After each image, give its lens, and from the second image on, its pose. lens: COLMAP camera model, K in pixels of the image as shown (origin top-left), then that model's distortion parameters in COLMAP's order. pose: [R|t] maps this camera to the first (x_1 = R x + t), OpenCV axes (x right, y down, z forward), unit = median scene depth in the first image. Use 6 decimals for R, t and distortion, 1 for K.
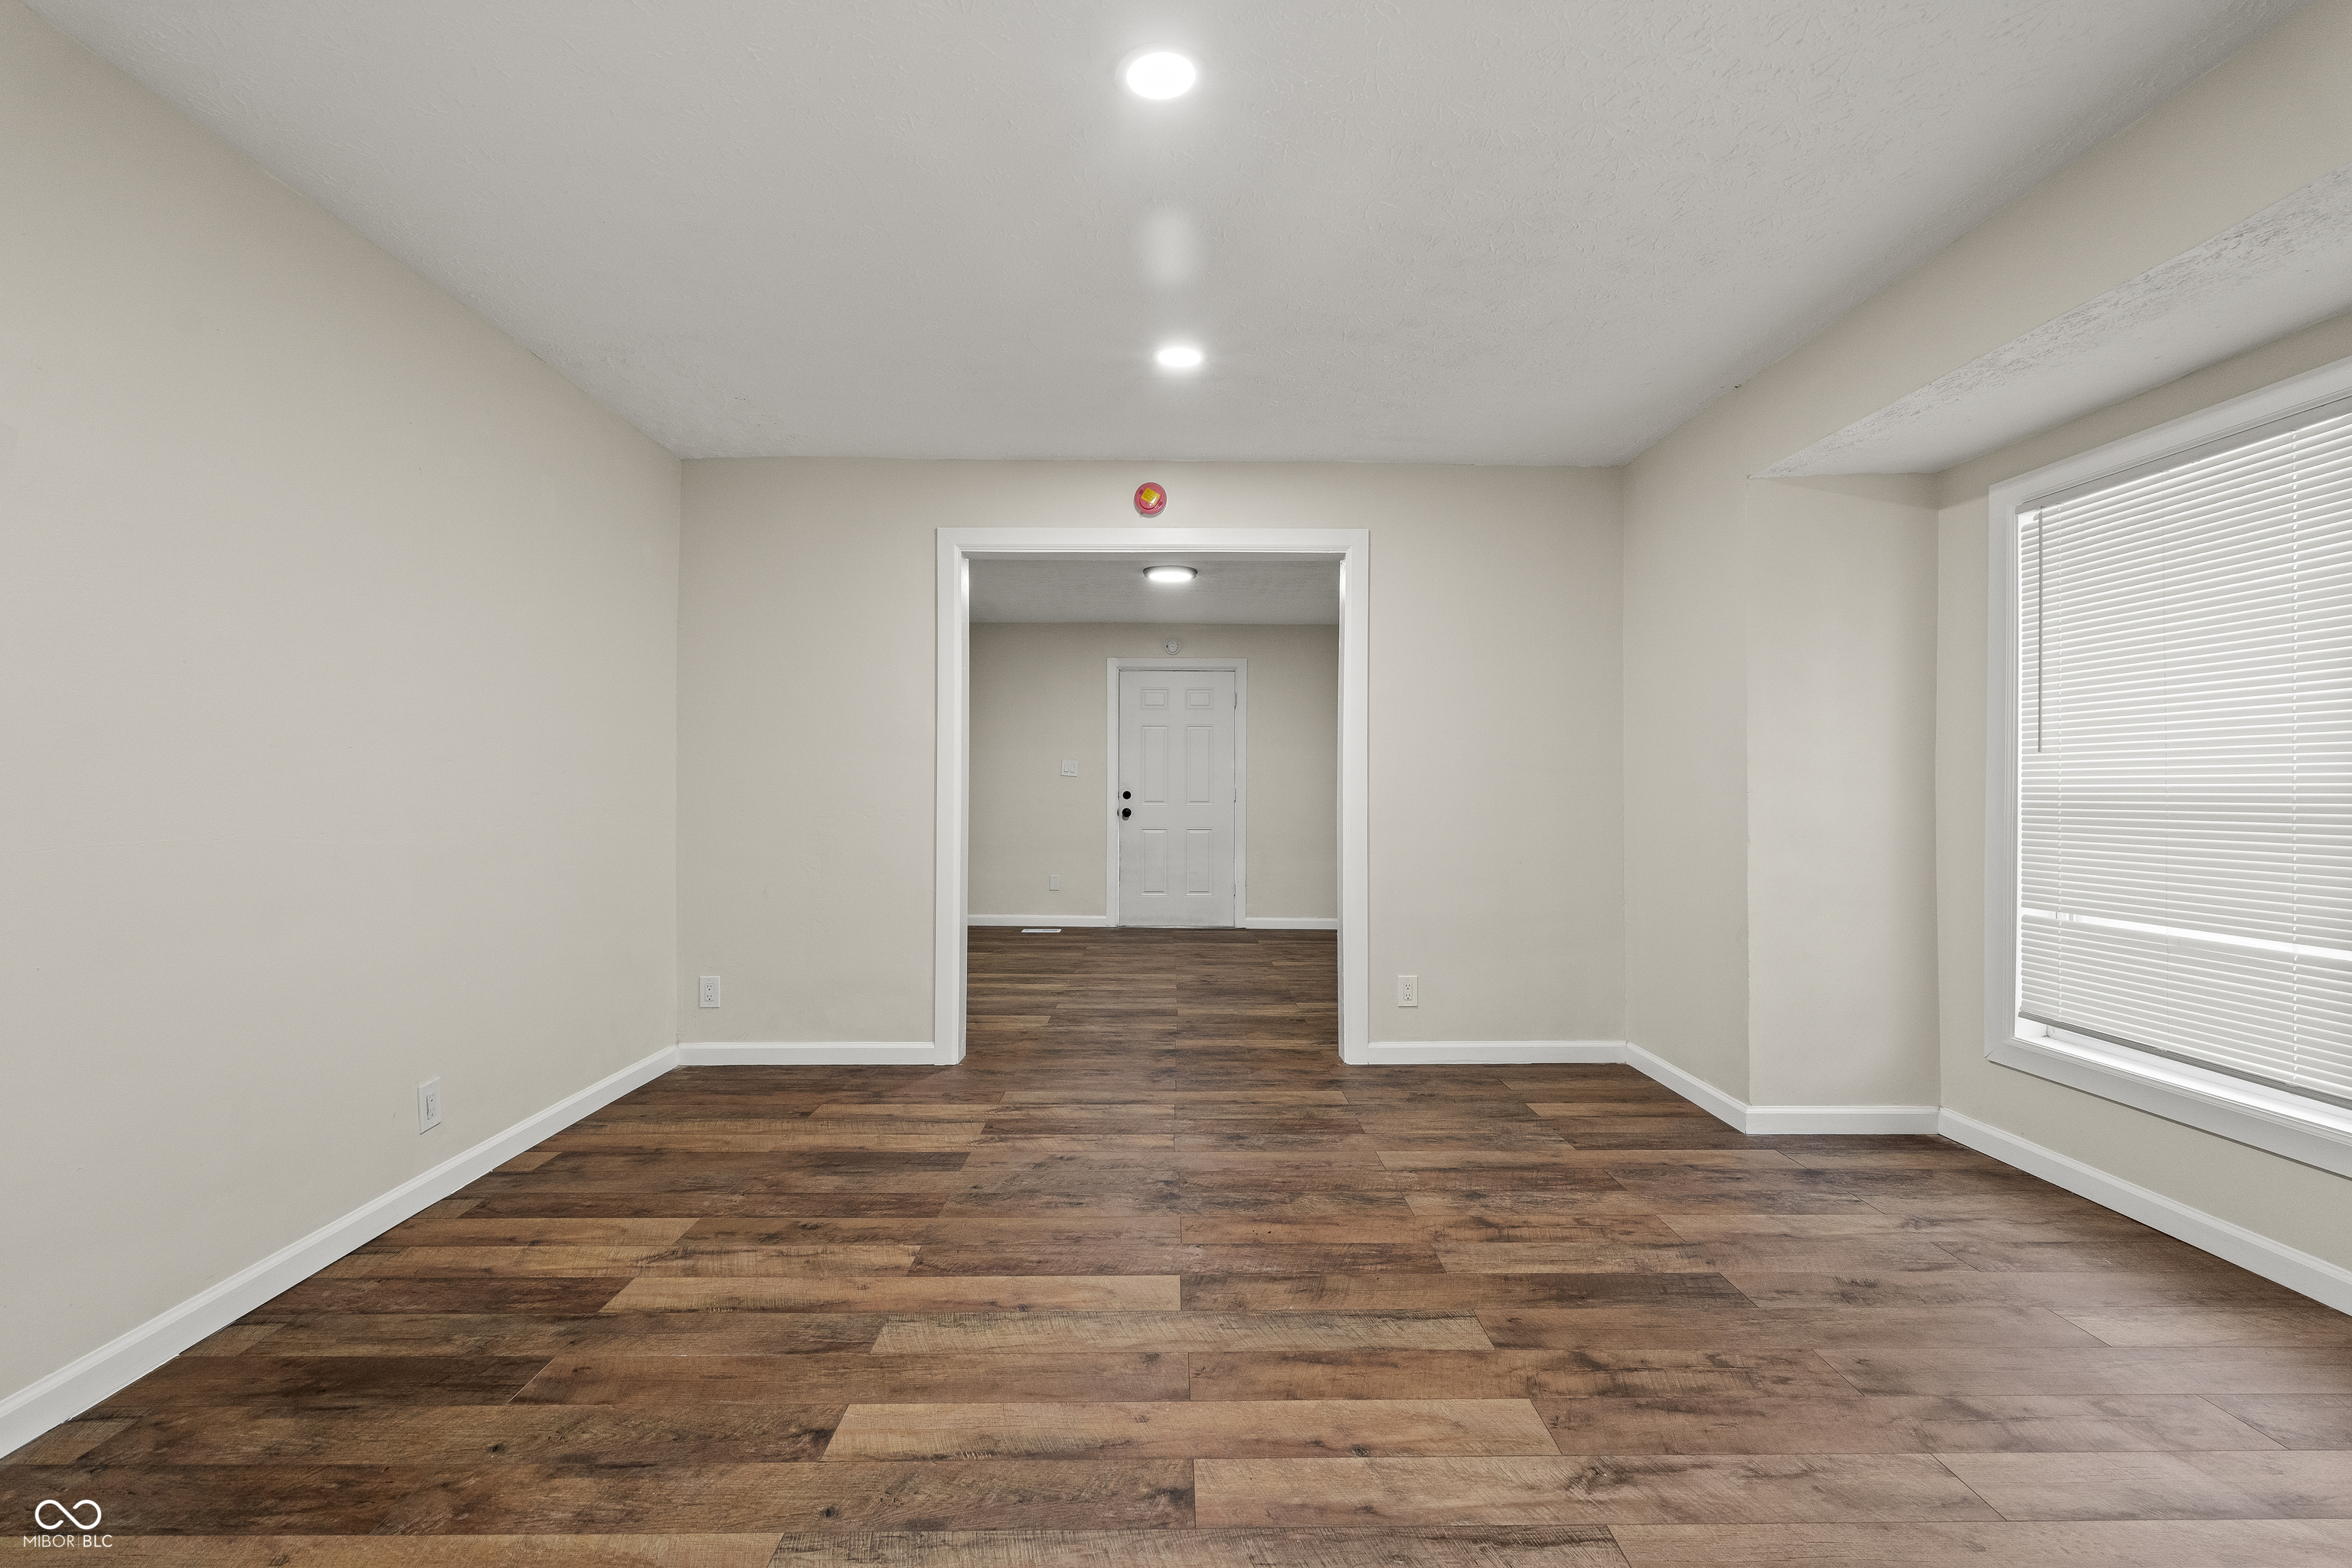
lens RADIAL K [[1042.7, 0, 1184.7], [0, 1042.7, 787.3], [0, 0, 1]] dist [-0.004663, 0.000889]
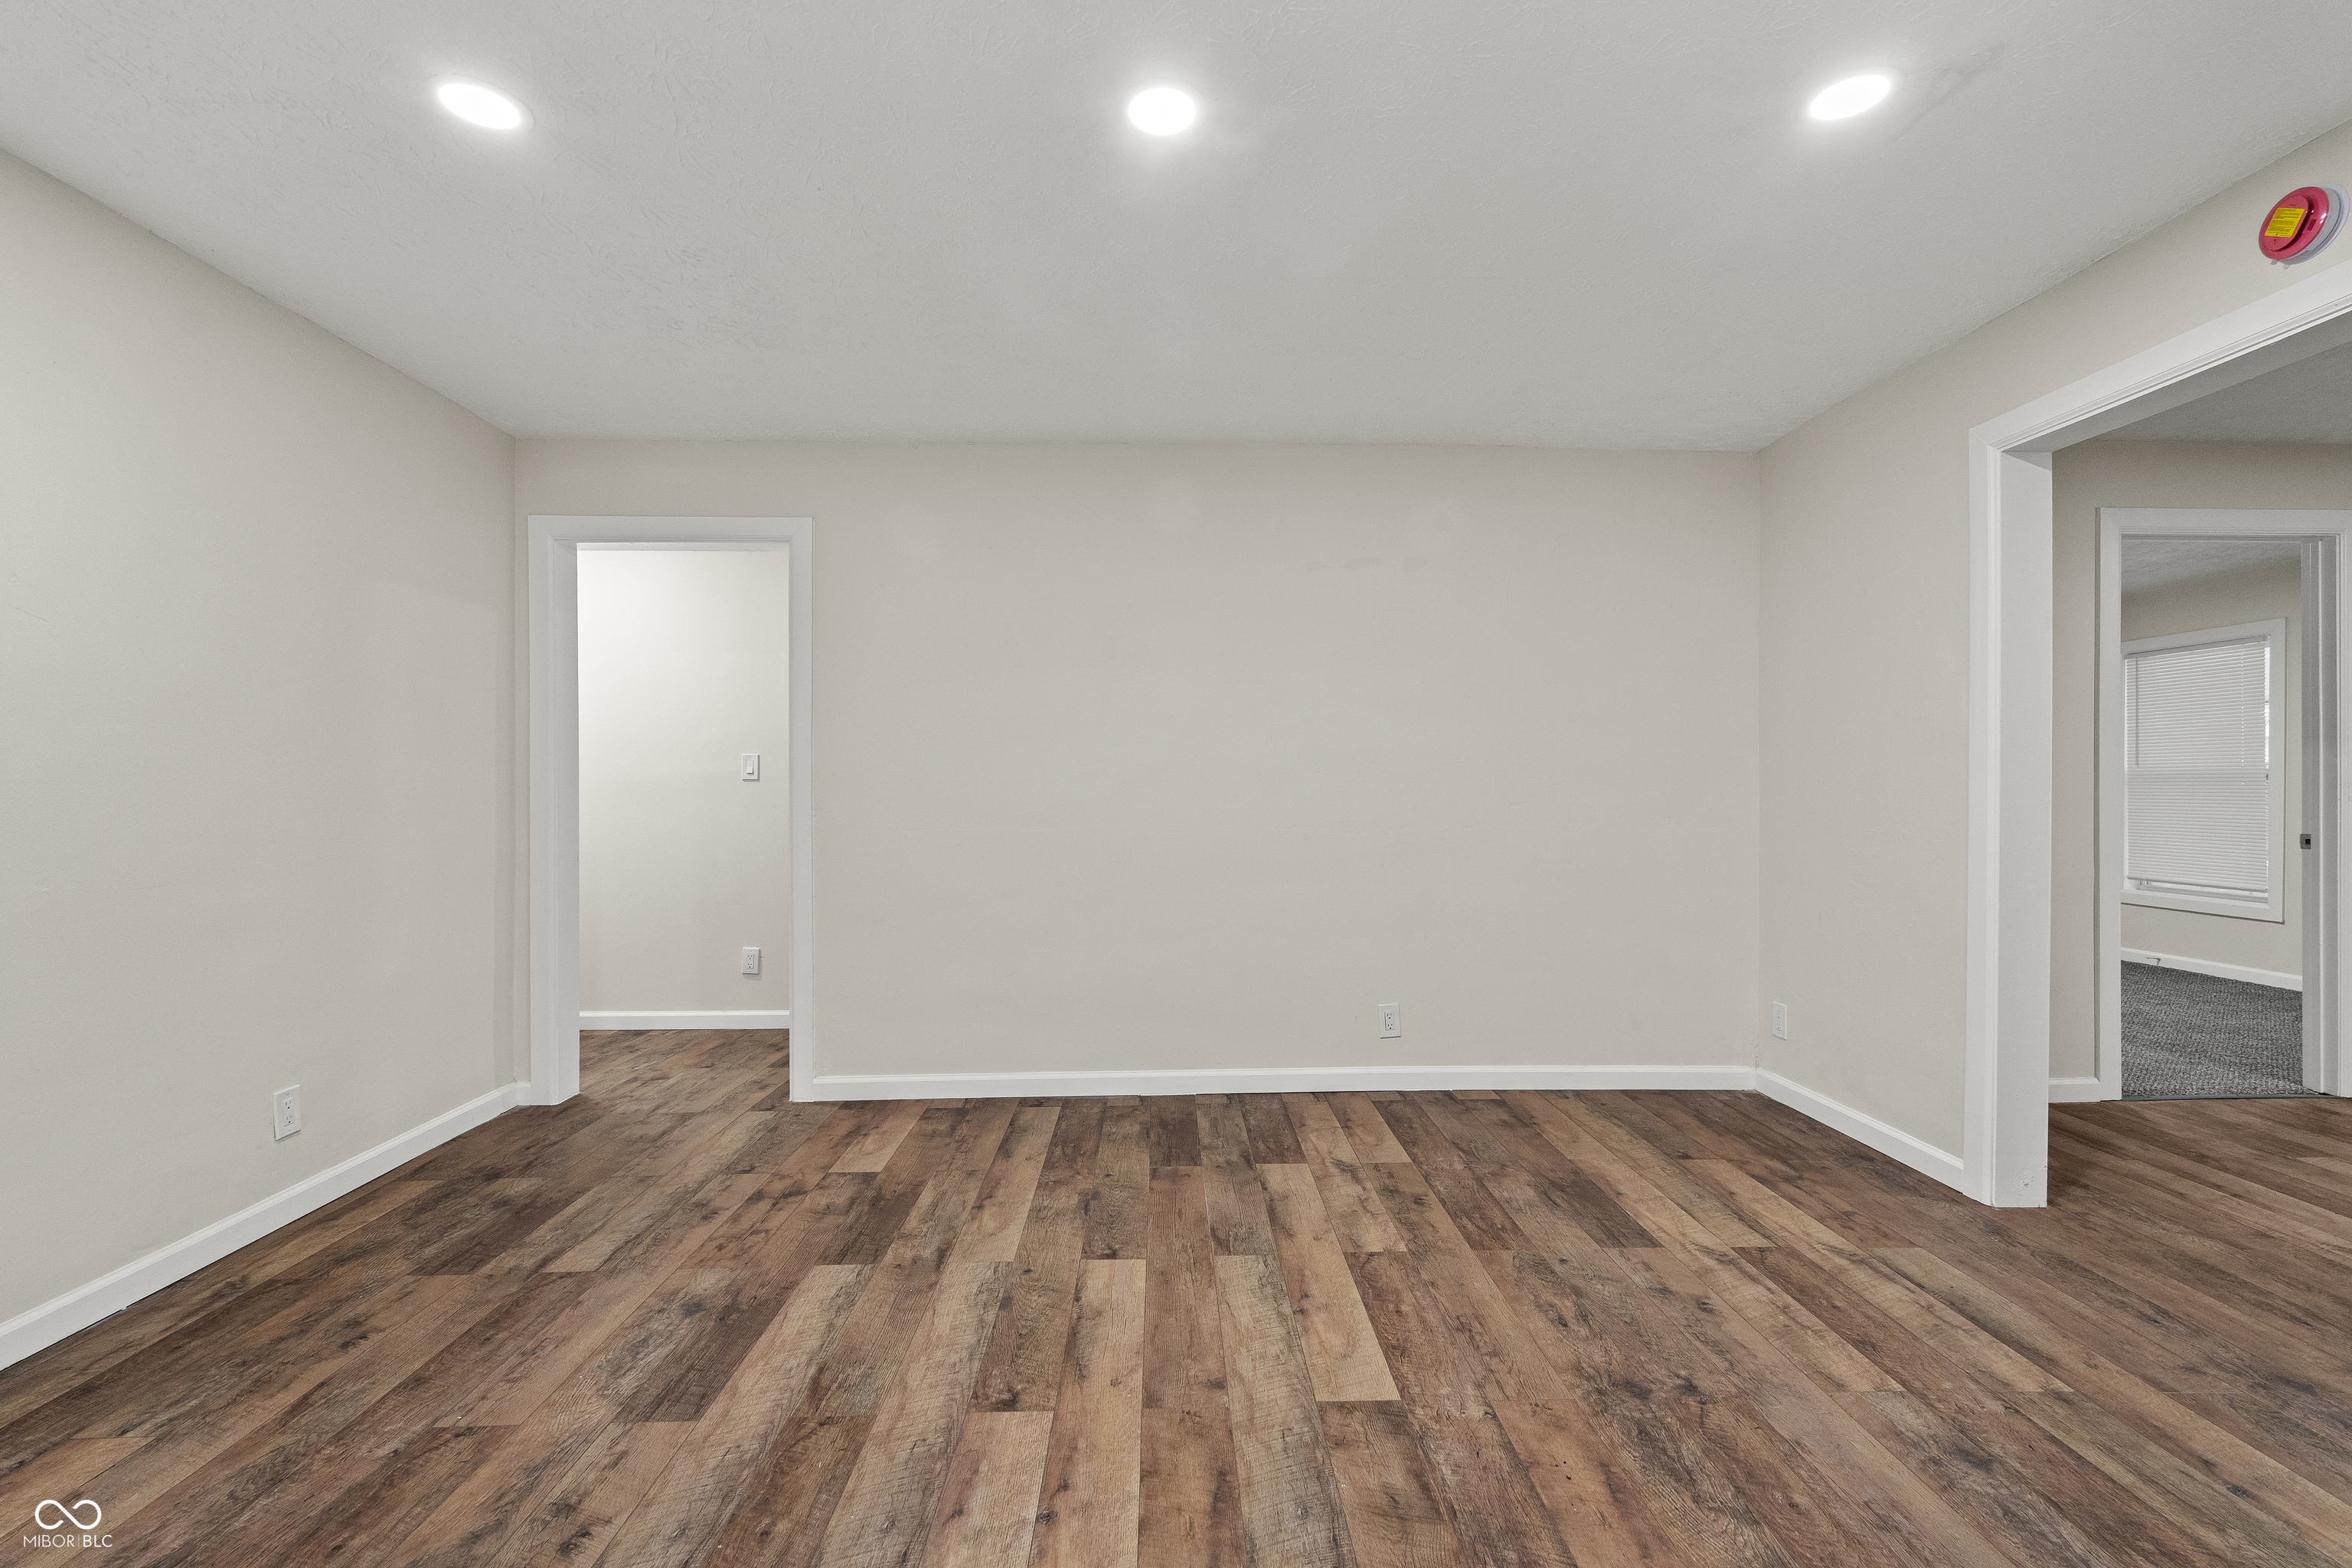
lens RADIAL K [[1042.7, 0, 1181.7], [0, 1042.7, 795.5], [0, 0, 1]] dist [-0.004663, 0.000889]
pose [[0.004727, 0.003966, -0.999981, 0.744362], [-0.000104, 0.999992, 0.003966, -0.010243], [0.999989, 0.000086, 0.004727, 0.753746]]
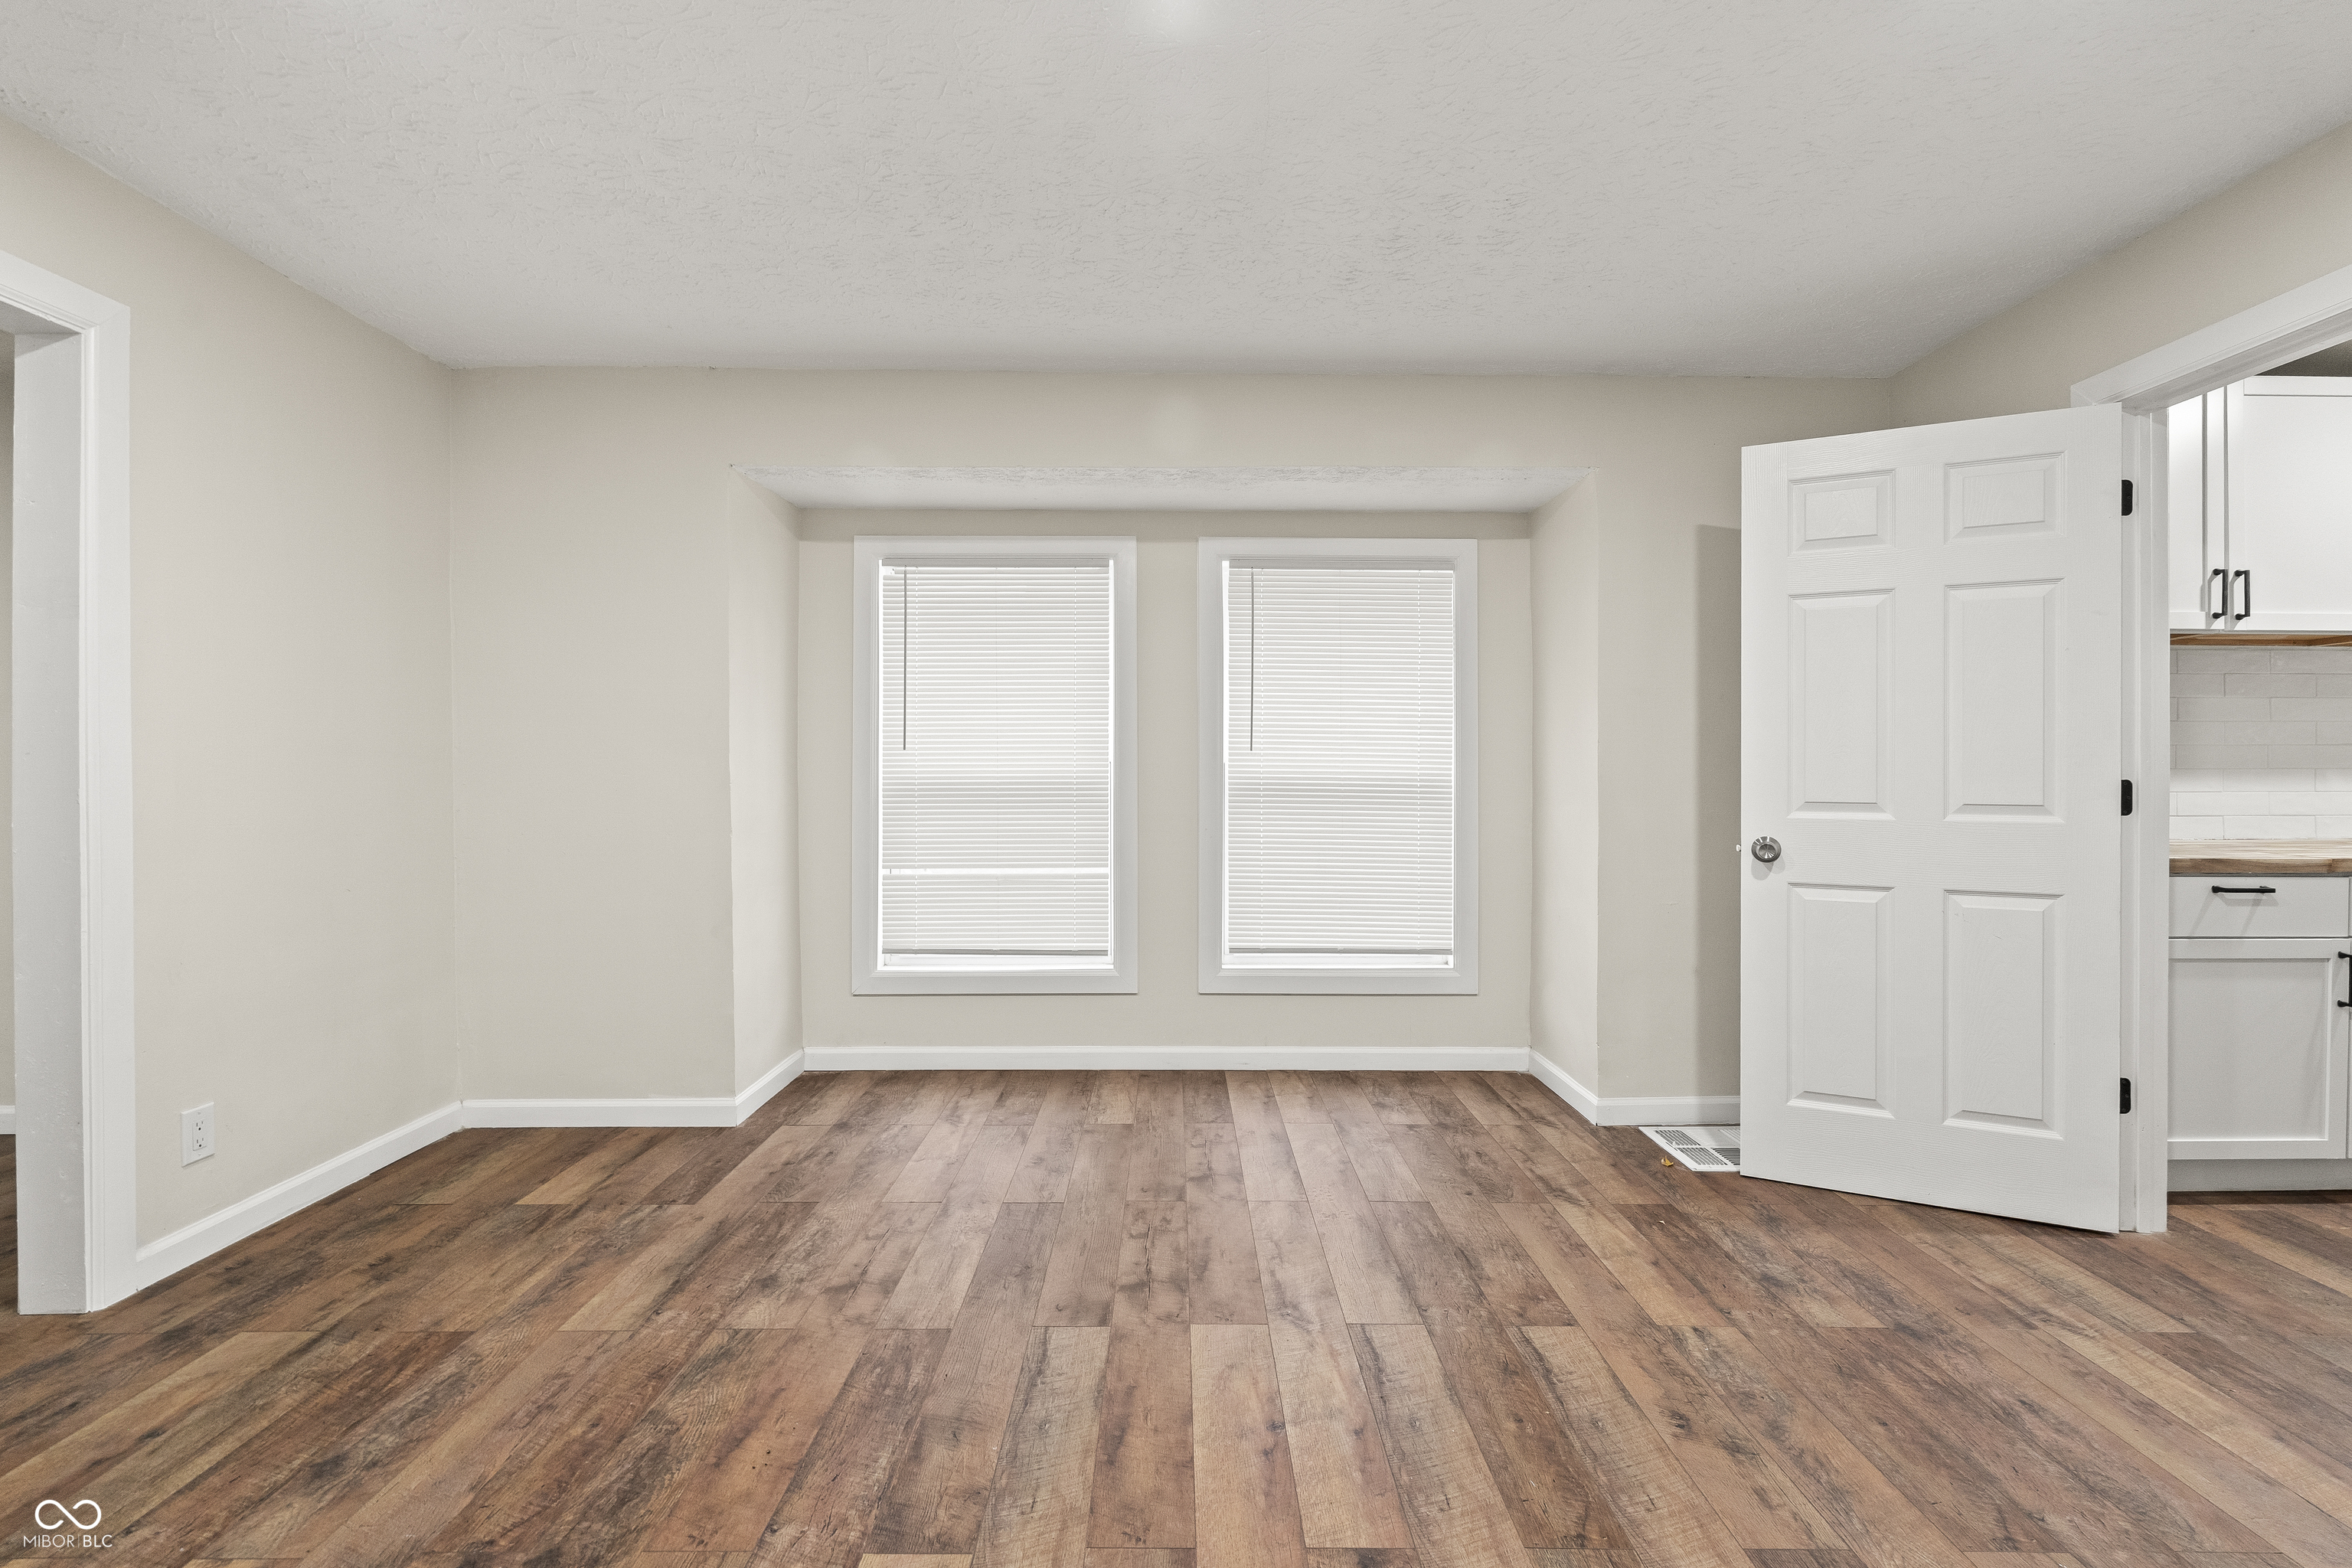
lens RADIAL K [[1042.7, 0, 1180.3], [0, 1042.7, 764.8], [0, 0, 1]] dist [-0.004663, 0.000889]
pose [[0.012512, 0.002401, 0.999919, -0.587427], [0.001022, 0.999997, -0.002414, -0.012889], [-0.999921, 0.001052, 0.012510, 0.729924]]
